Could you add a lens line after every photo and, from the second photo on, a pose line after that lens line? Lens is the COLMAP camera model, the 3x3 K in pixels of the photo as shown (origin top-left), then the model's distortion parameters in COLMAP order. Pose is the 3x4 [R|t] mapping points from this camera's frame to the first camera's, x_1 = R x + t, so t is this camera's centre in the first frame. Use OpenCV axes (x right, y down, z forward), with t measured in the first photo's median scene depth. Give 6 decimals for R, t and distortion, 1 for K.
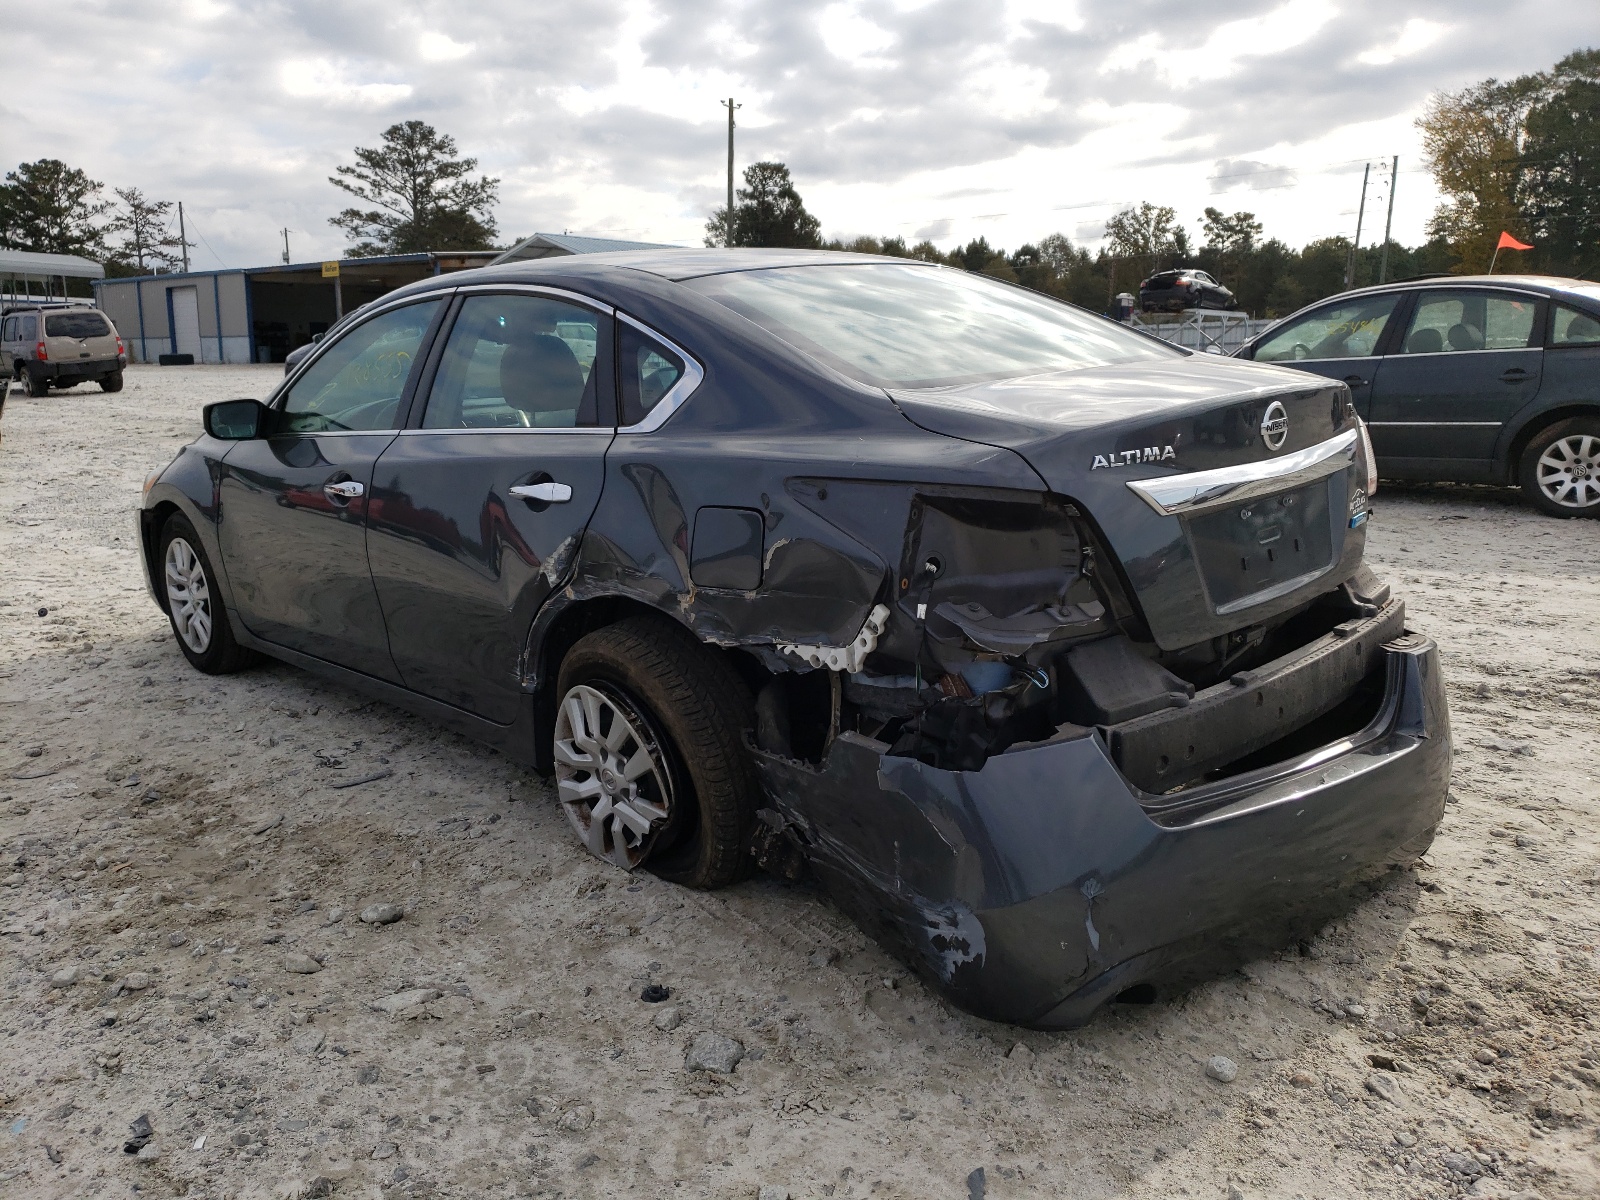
lens RADIAL K [[1179.6, 0, 799.1], [0, 1179.6, 606.4], [0, 0, 1]] dist [-0.032935, 0.038016]
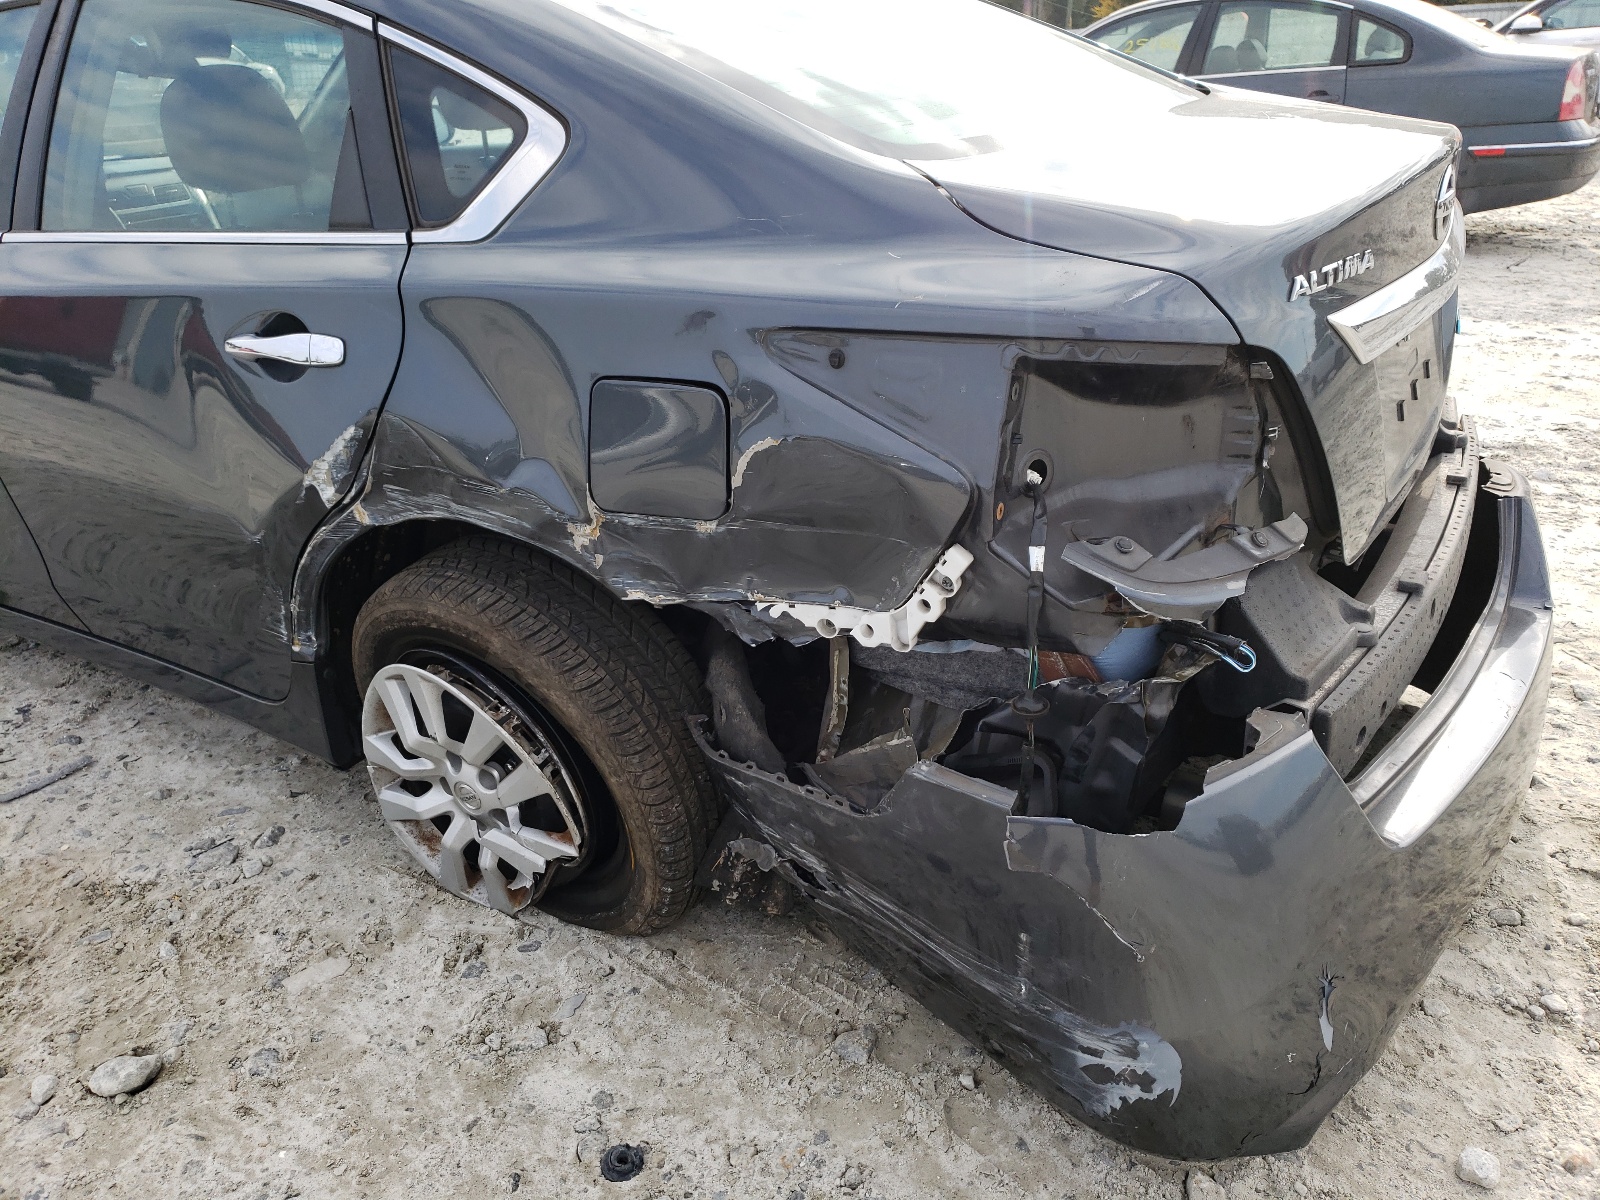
lens RADIAL K [[1179.6, 0, 806.9], [0, 1179.6, 595.3], [0, 0, 1]] dist [-0.032935, 0.038016]
pose [[0.968472, -0.109373, 0.223831, -0.124849], [0.061394, 0.975545, 0.211052, -0.095423], [-0.241440, -0.190656, 0.951502, 0.393673]]
